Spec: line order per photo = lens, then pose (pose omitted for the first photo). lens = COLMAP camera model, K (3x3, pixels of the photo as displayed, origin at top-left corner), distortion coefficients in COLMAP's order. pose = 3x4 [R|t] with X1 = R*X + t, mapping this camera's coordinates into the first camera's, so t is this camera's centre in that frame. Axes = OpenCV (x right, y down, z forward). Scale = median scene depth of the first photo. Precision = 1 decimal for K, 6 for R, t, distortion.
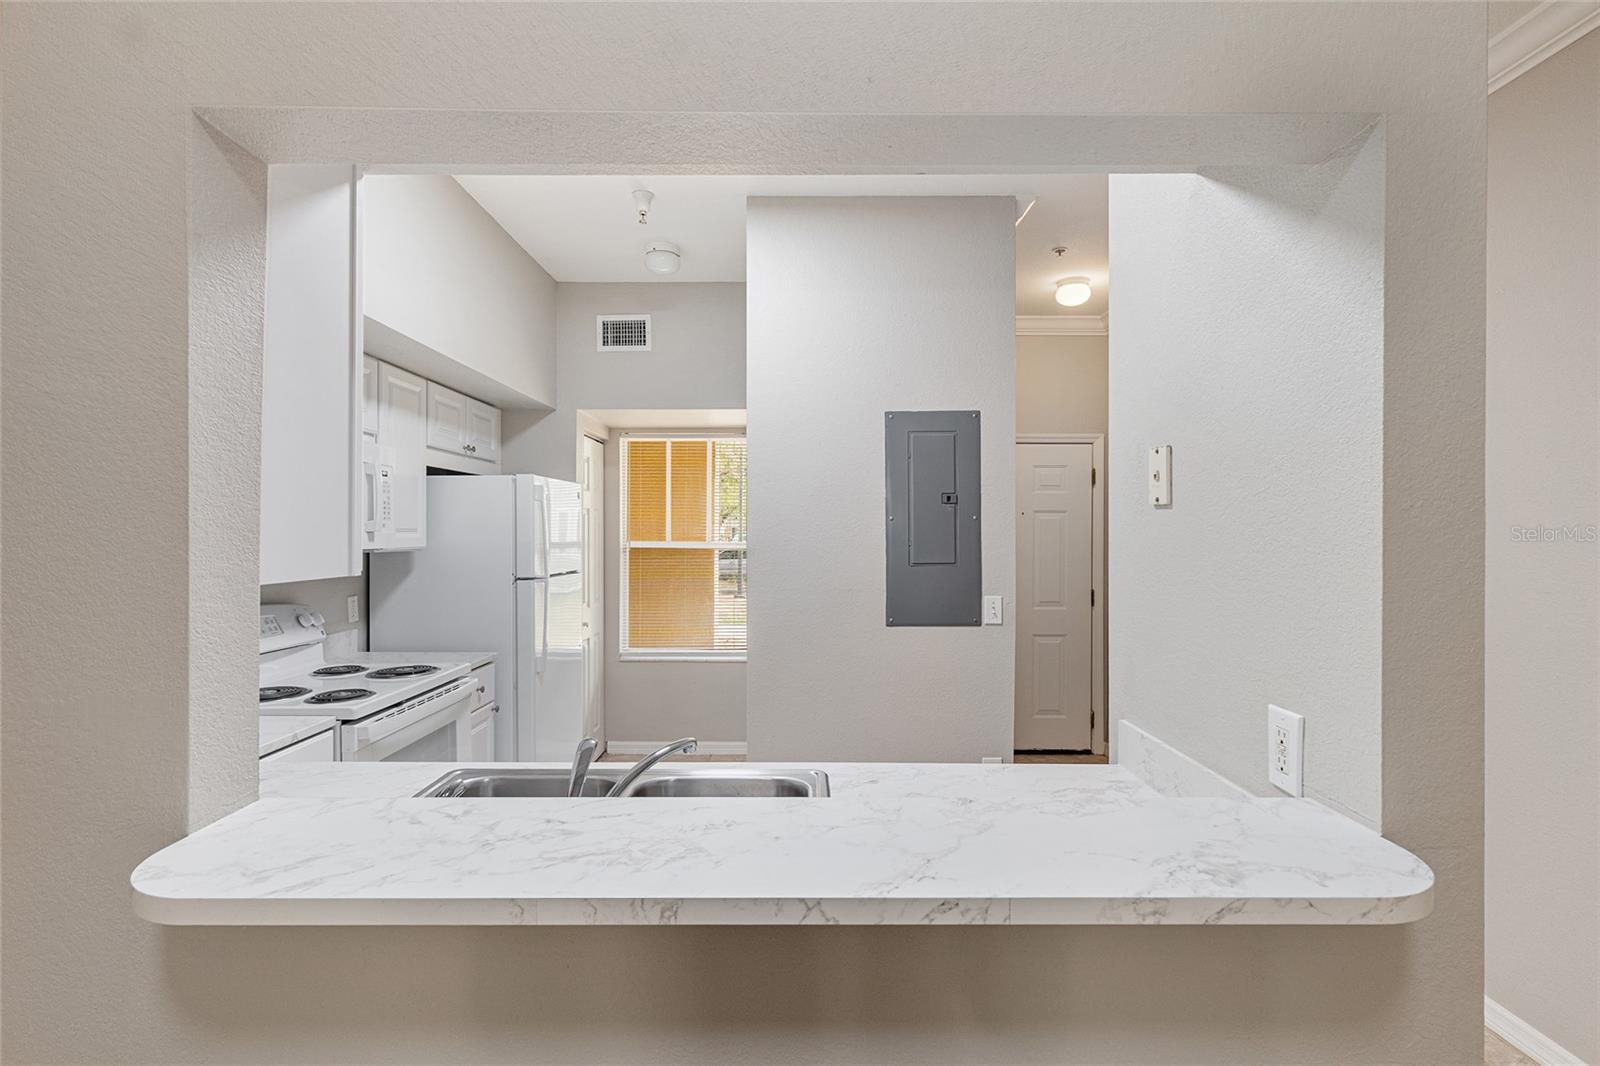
lens RADIAL K [[742.0, 0, 800.0], [0, 742.0, 533.0], [0, 0, 1]] dist [-0.002701, -0.000264]
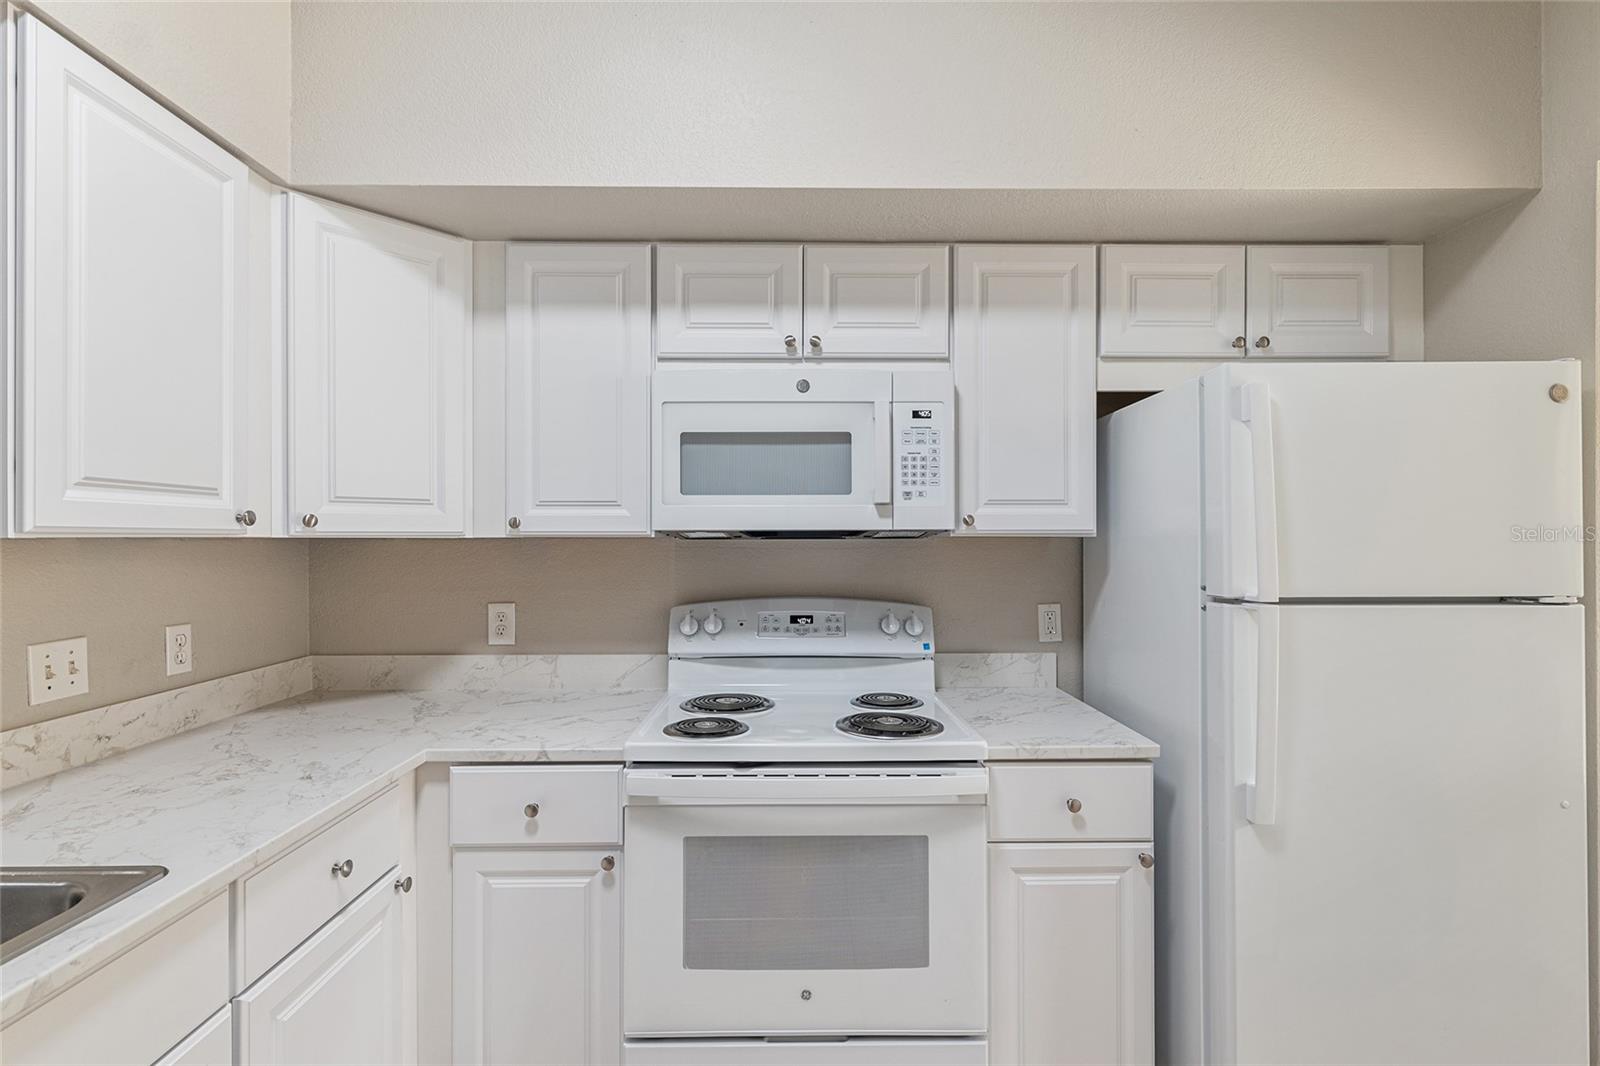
lens RADIAL K [[742.0, 0, 800.0], [0, 742.0, 533.0], [0, 0, 1]] dist [-0.002701, -0.000264]
pose [[0.008884, -0.010254, -0.999908, 0.076252], [0.002731, 0.999944, -0.010230, 0.025808], [0.999957, -0.002640, 0.008912, 0.748015]]
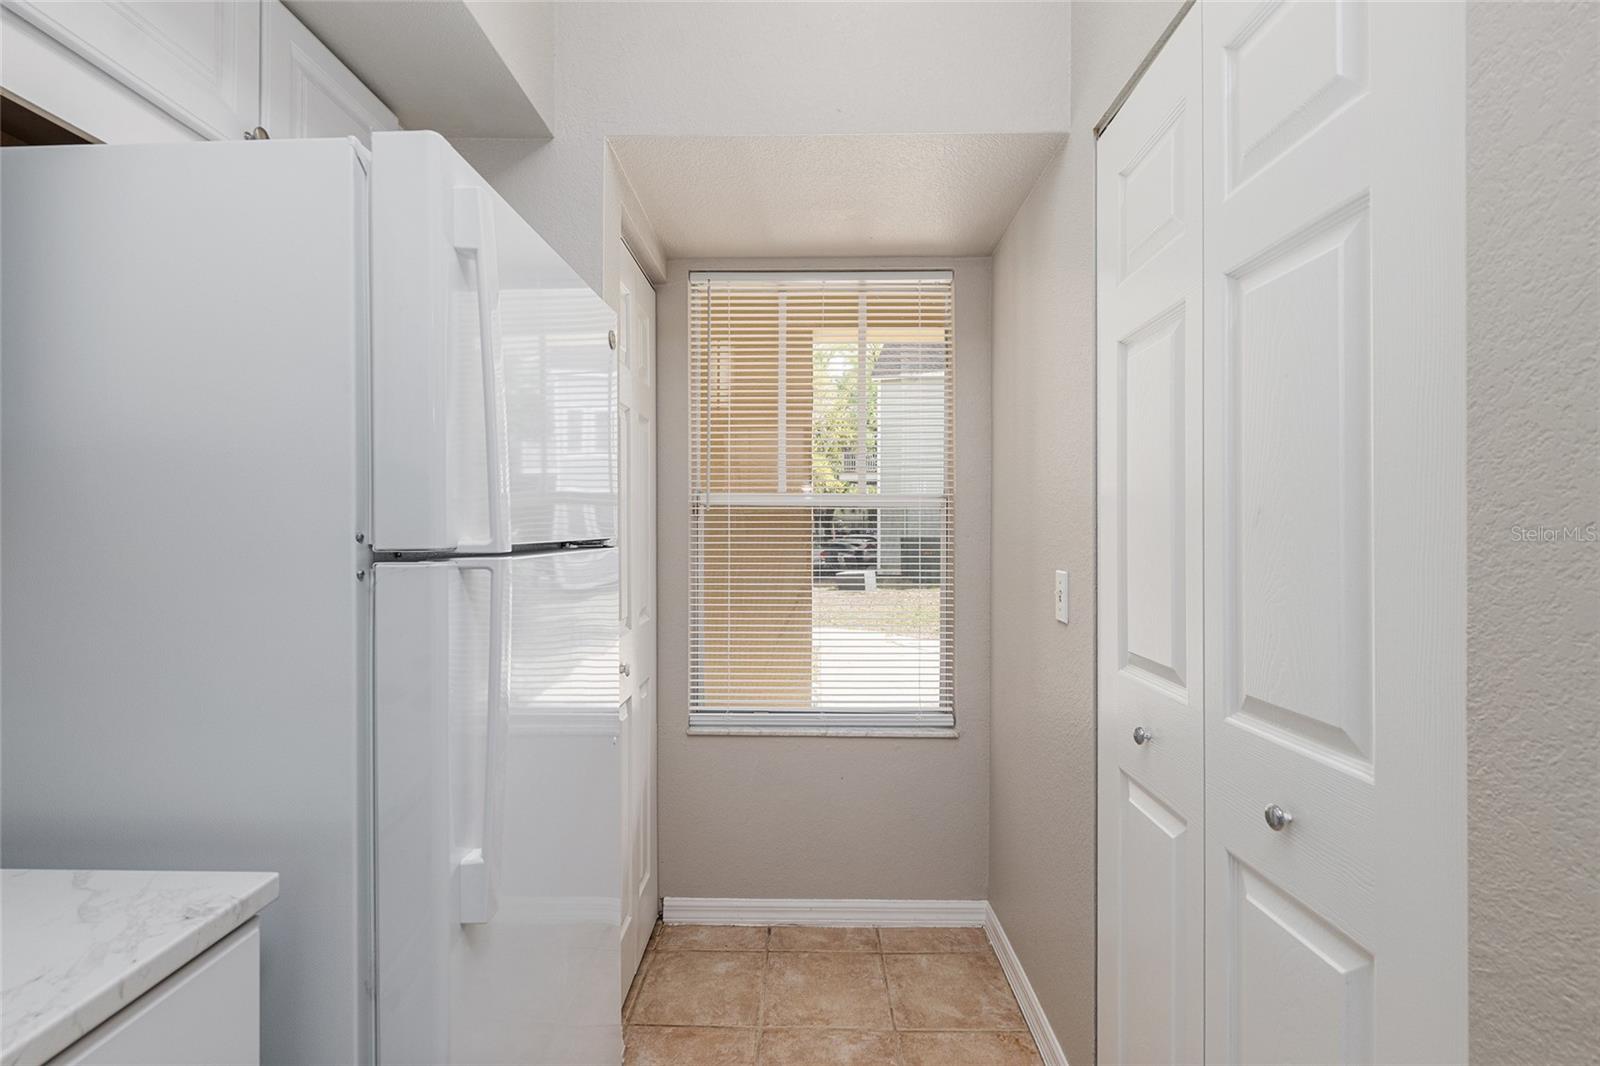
lens RADIAL K [[742.0, 0, 800.0], [0, 742.0, 533.0], [0, 0, 1]] dist [-0.002701, -0.000264]
pose [[0.999723, -0.001323, -0.023512, -0.234874], [0.001529, 0.999961, 0.008754, 0.052607], [0.023500, -0.008788, 0.999685, 0.761749]]
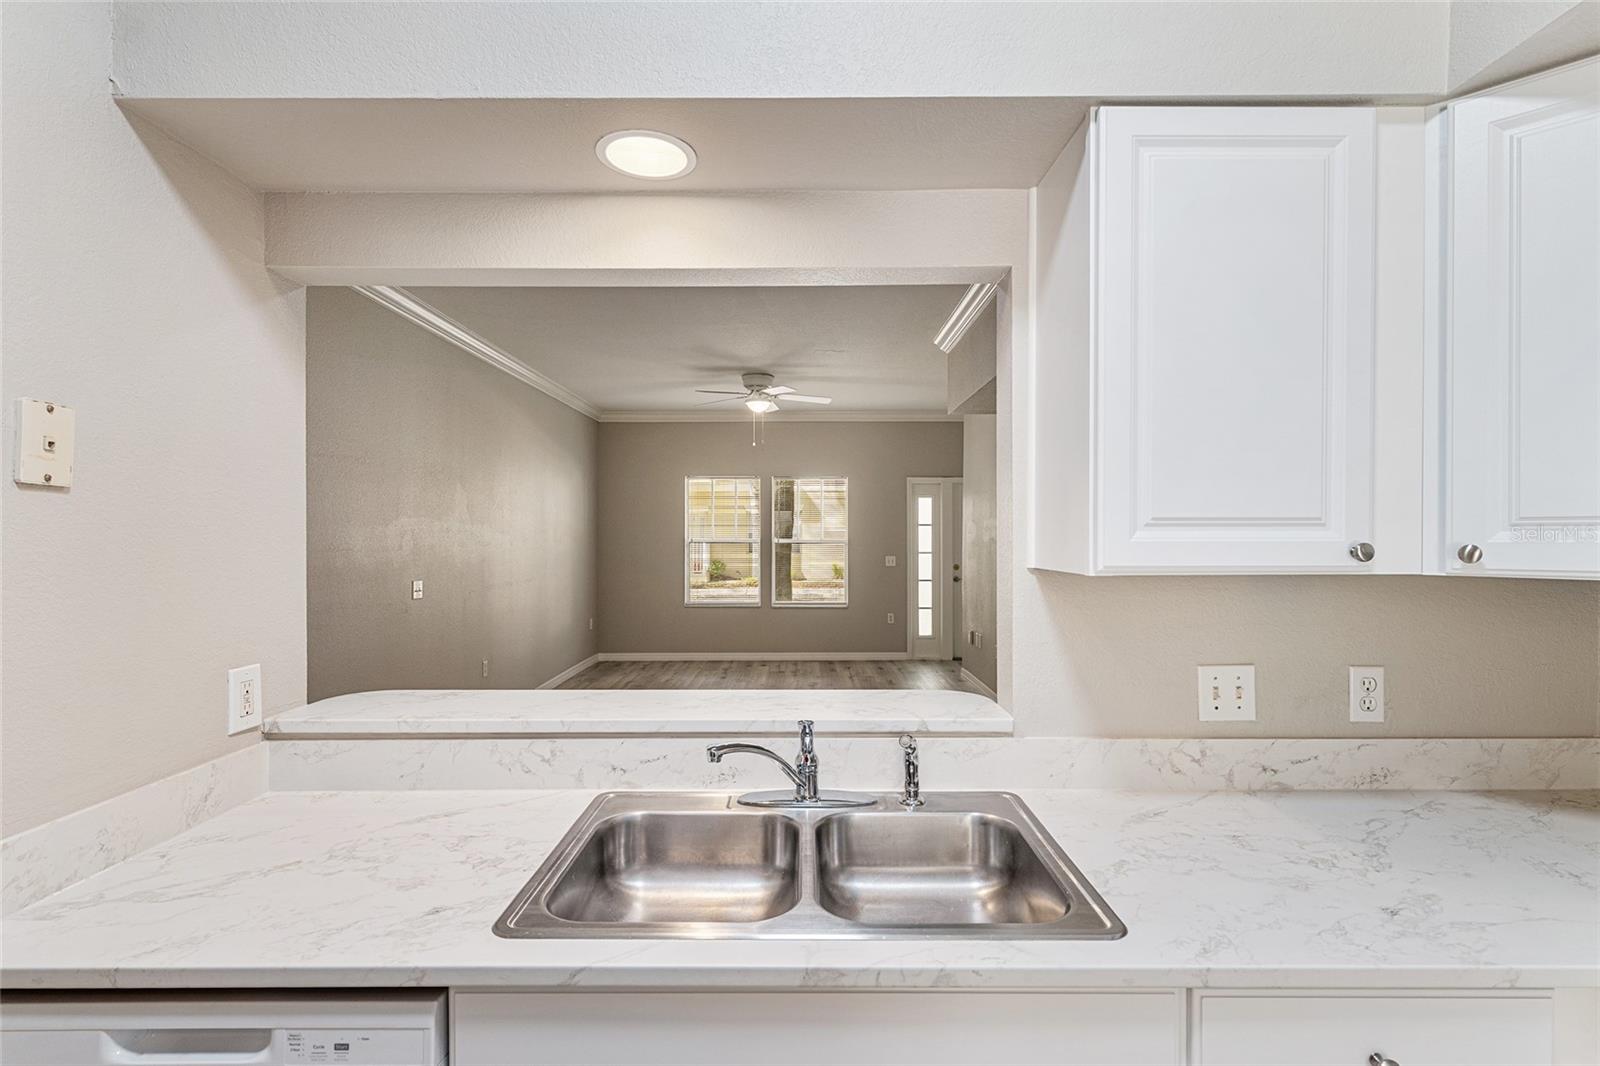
lens RADIAL K [[763.4, 0, 803.0], [0, 763.4, 541.2], [0, 0, 1]] dist [-0.000753, 0.000033]
pose [[-0.999945, -0.003613, 0.009875, -0.105802], [-0.003548, 0.999972, 0.006655, 0.004780], [-0.009898, 0.006619, -0.999929, 0.789508]]
